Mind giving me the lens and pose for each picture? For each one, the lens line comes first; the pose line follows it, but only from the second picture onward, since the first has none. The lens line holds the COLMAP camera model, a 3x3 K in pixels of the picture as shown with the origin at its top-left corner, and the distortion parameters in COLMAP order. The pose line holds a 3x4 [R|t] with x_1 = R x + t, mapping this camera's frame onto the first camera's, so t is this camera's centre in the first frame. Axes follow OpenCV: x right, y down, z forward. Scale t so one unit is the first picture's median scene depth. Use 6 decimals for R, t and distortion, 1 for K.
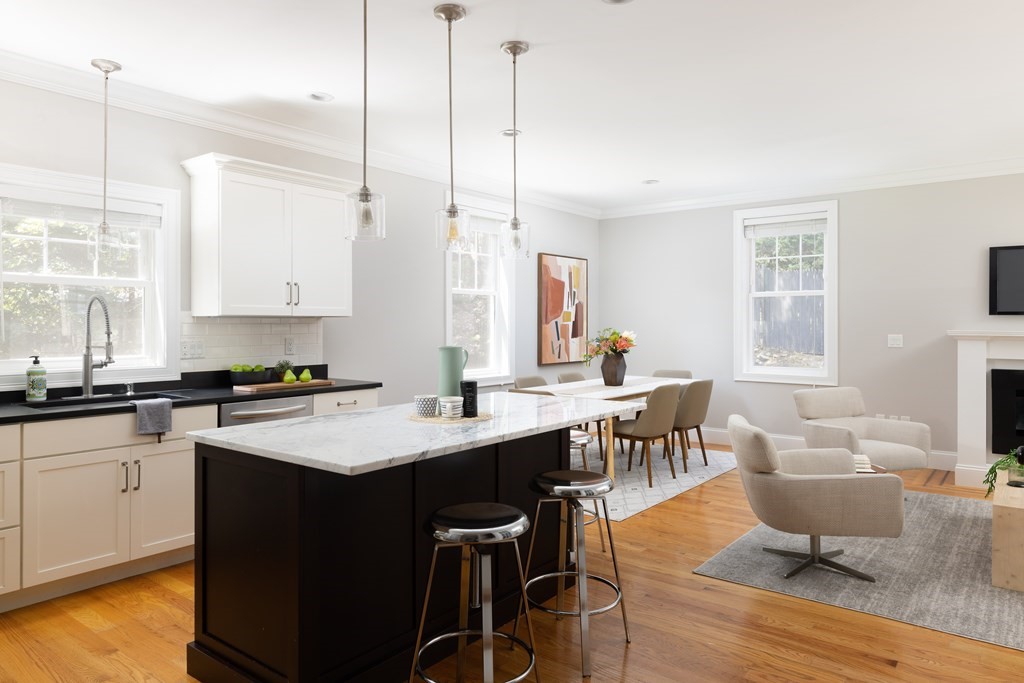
lens RADIAL K [[710.7, 0, 513.4], [0, 710.7, 327.1], [0, 0, 1]] dist [0.002828, 0.001074]
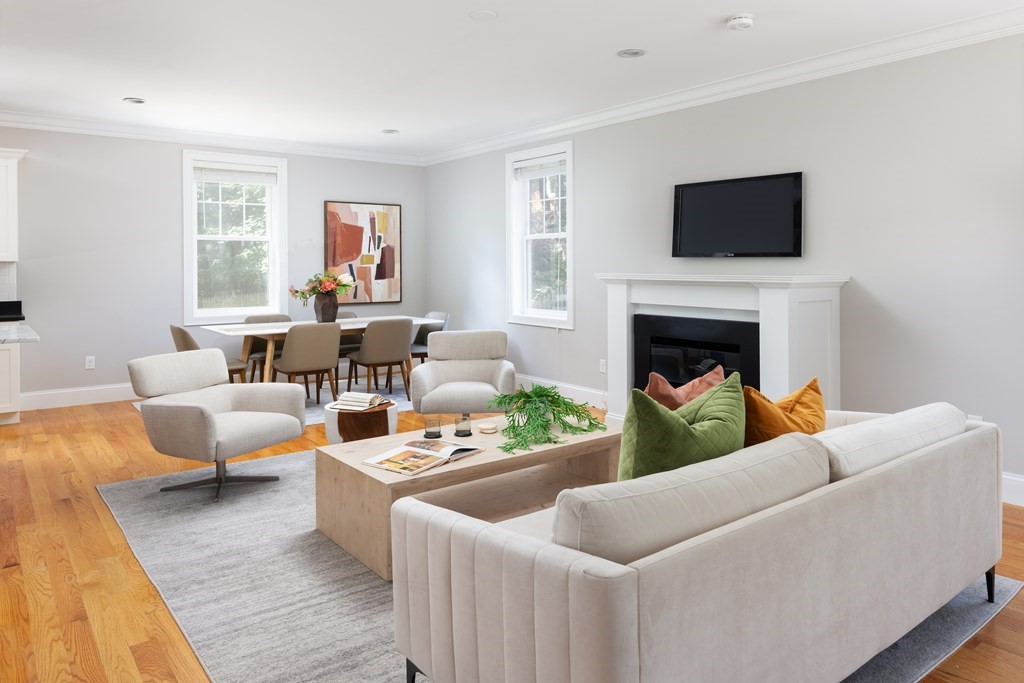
lens RADIAL K [[714.5, 0, 586.6], [0, 714.5, 271.9], [0, 0, 1]] dist [0.000671, -0.000689]
pose [[0.969942, 0.000642, -0.243337, 0.741729], [0.000725, 0.999984, 0.005528, -0.002376], [0.243337, -0.005539, 0.969926, 0.048848]]
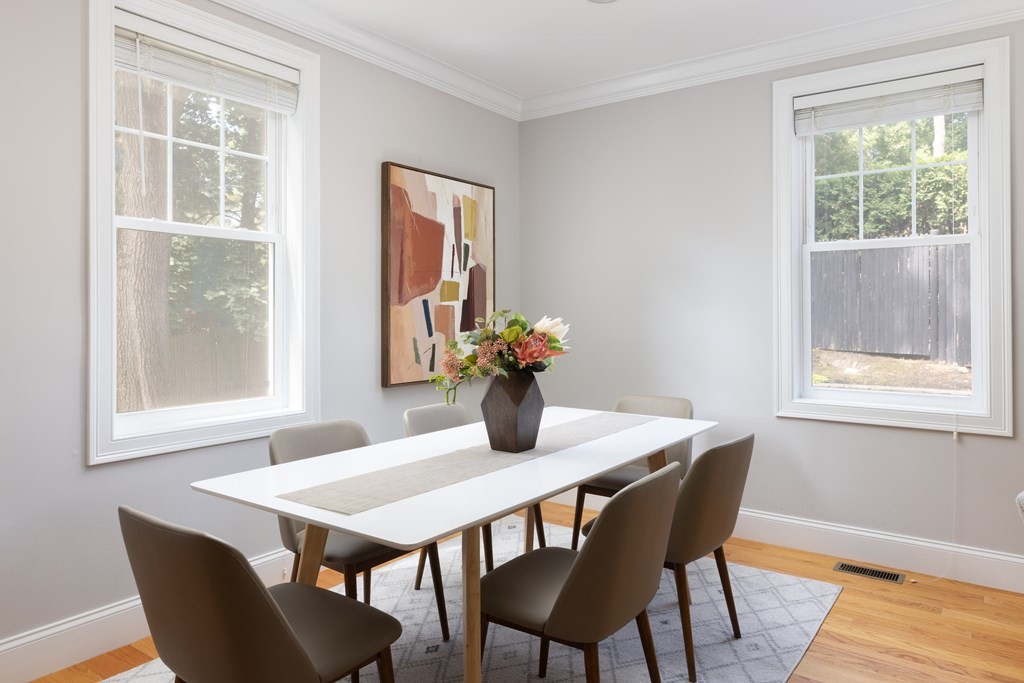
lens RADIAL K [[658.5, 0, 483.6], [0, 658.5, 315.6], [0, 0, 1]] dist [0.008478, 0.000555]
pose [[0.999821, -0.000749, -0.018901, 0.124284], [0.000696, 0.999996, -0.002851, 0.005318], [0.018903, 0.002838, 0.999817, 0.583391]]
